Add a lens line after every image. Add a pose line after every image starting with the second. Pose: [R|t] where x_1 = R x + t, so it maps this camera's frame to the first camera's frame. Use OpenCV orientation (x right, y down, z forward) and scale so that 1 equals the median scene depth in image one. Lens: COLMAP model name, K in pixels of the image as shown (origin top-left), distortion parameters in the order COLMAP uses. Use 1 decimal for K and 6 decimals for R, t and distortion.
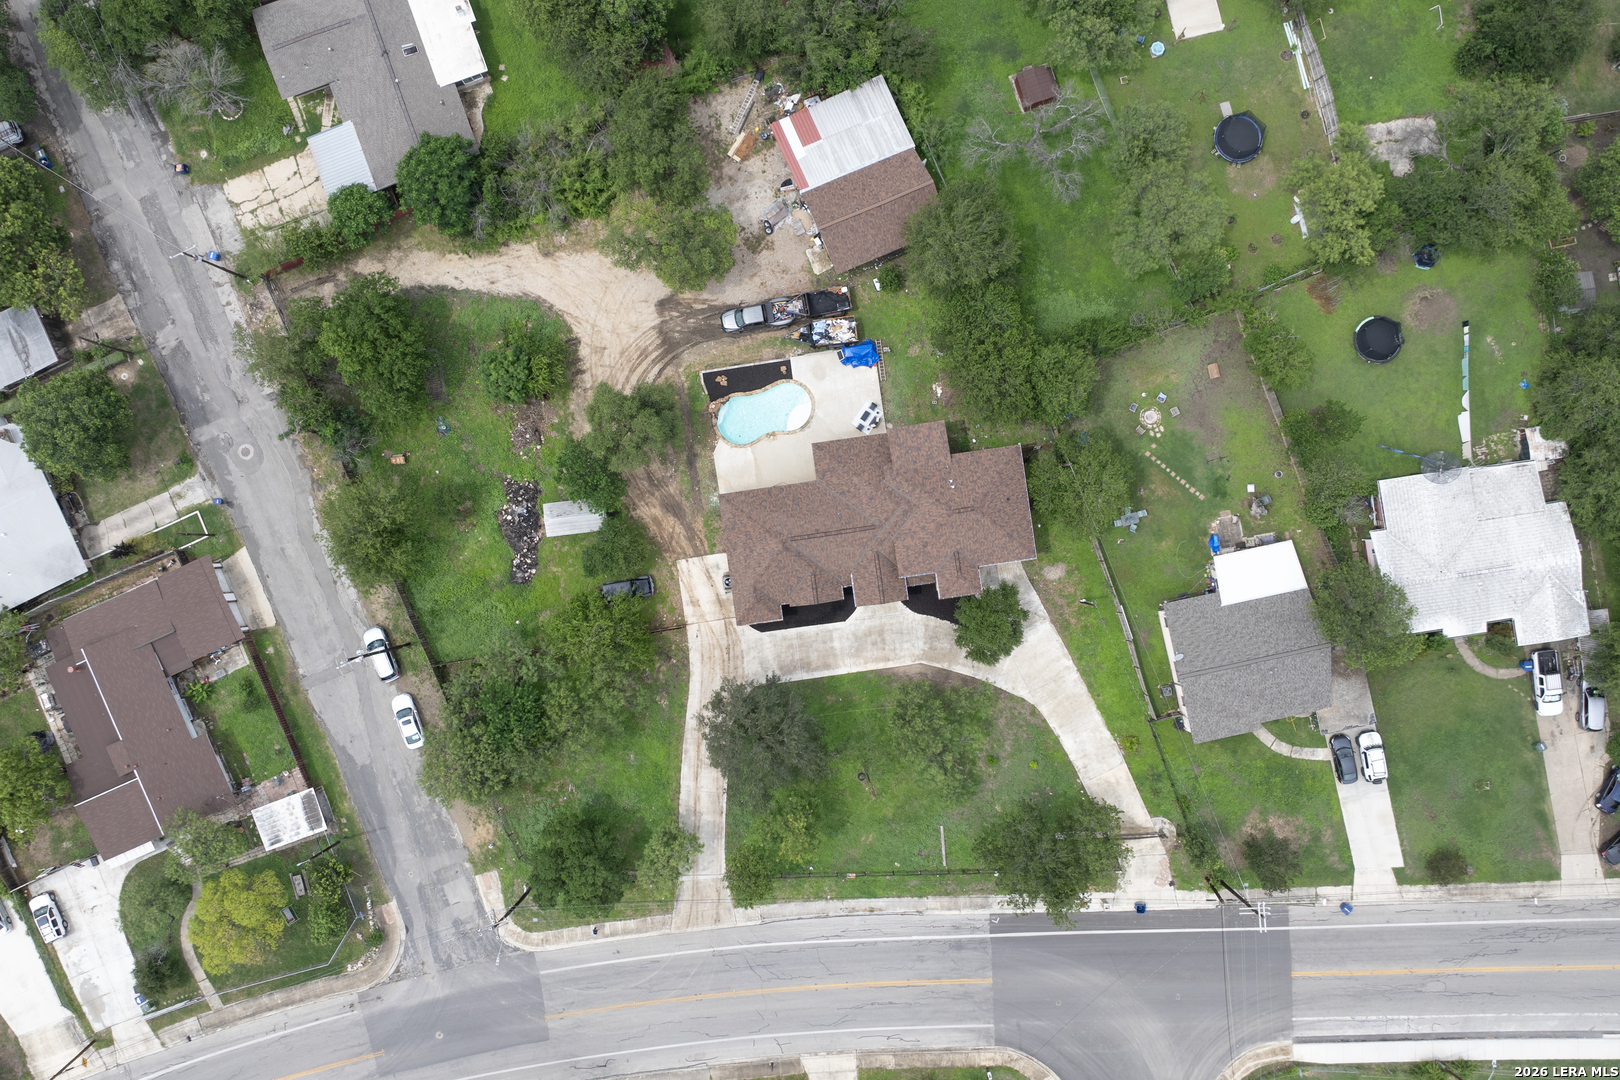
lens RADIAL K [[1351.9, 0, 810.0], [0, 1351.9, 540.0], [0, 0, 1]] dist [-0.015052, 0.004523]
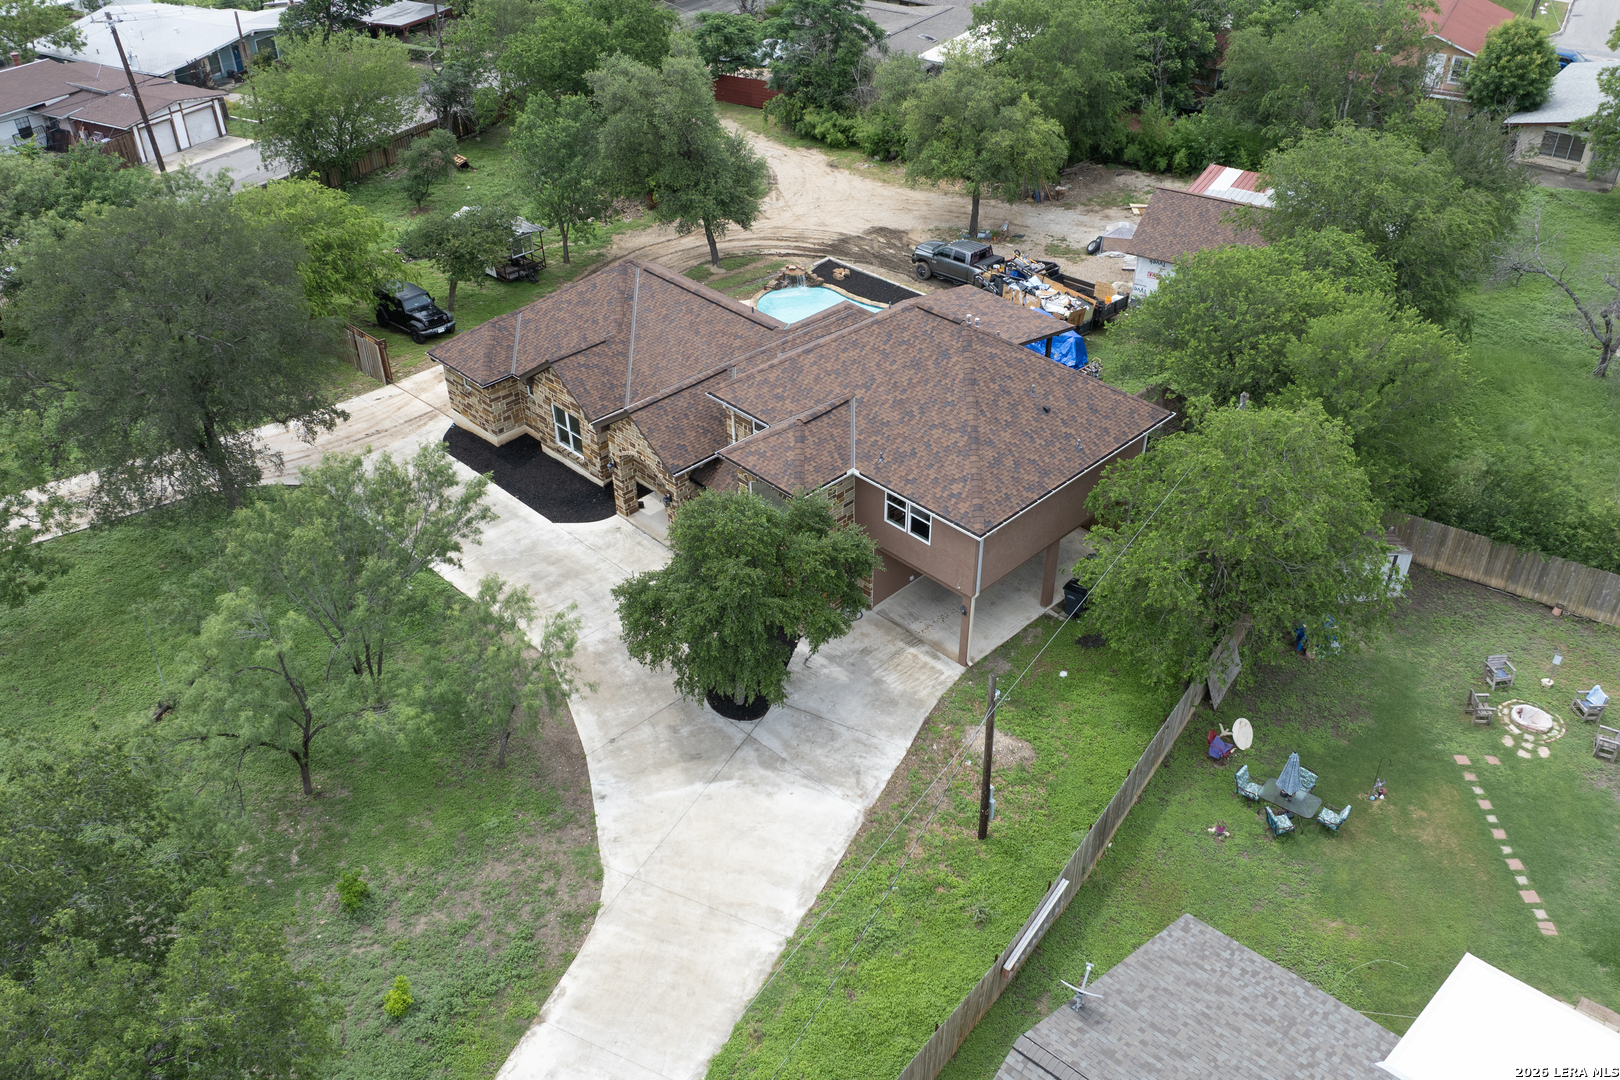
lens RADIAL K [[1351.9, 0, 810.0], [0, 1351.9, 540.0], [0, 0, 1]] dist [-0.015052, 0.004523]
pose [[0.592034, 0.464973, -0.658252, 0.341182], [-0.805817, 0.328932, -0.492405, 0.199941], [-0.012435, 0.821951, 0.569422, 0.766955]]
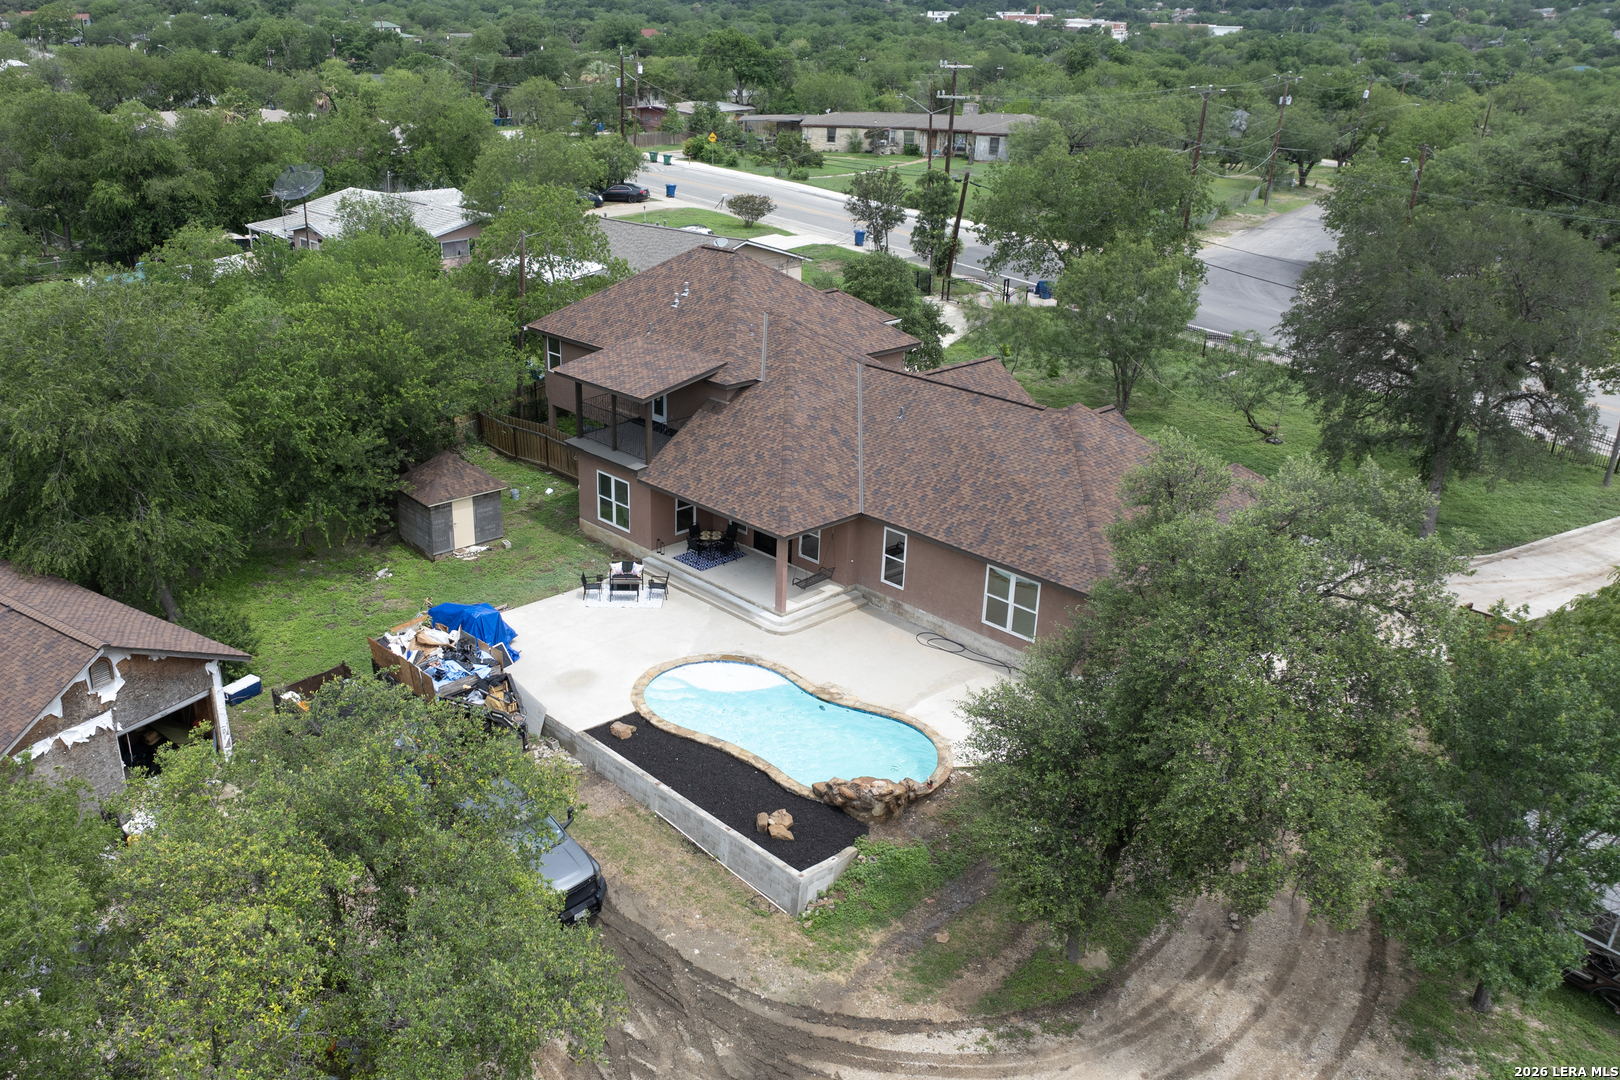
lens RADIAL K [[1346.0, 0, 673.5], [0, 1346.0, 538.6], [0, 0, 1]] dist [-0.005859, -0.012125]
pose [[-0.522118, -0.310936, 0.794173, -0.240019], [0.852873, -0.189856, 0.486376, -0.247488], [-0.000453, 0.931275, 0.364317, 0.847002]]
